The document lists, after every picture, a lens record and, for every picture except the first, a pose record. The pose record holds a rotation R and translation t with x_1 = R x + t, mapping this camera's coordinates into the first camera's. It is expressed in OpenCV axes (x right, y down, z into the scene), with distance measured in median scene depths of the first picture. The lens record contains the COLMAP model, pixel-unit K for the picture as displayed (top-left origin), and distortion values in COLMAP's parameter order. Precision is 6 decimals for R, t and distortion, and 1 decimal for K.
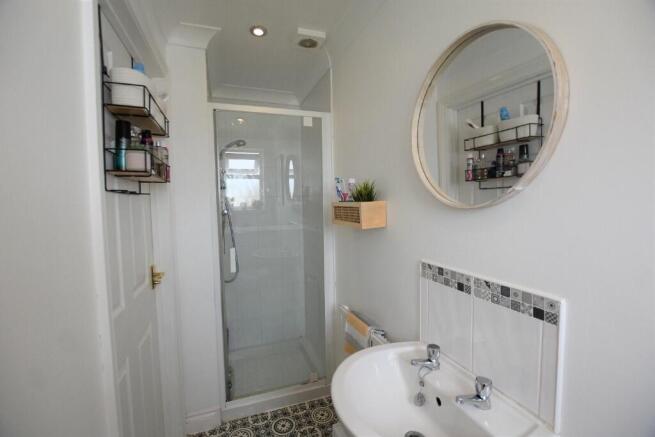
lens RADIAL K [[293.4, 0, 327.0], [0, 293.4, 218.6], [0, 0, 1]] dist [-0.023545, -0.000193]
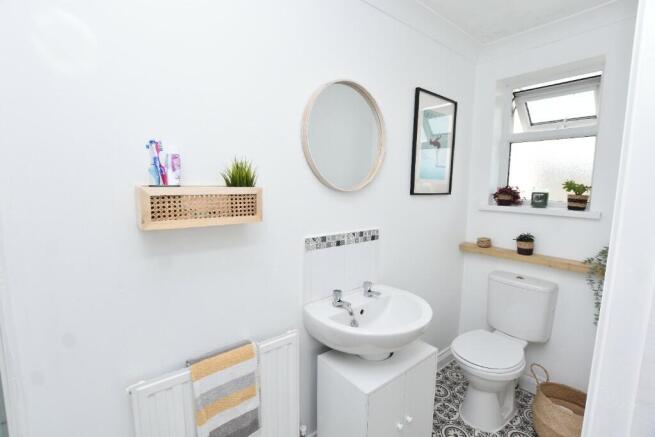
lens RADIAL K [[293.4, 0, 326.7], [0, 293.4, 217.5], [0, 0, 1]] dist [-0.023545, -0.000193]
pose [[-0.319811, -0.192302, 0.927761, -0.891330], [-0.015393, 0.980112, 0.197847, -0.191233], [-0.947356, 0.048993, -0.316411, 1.540114]]
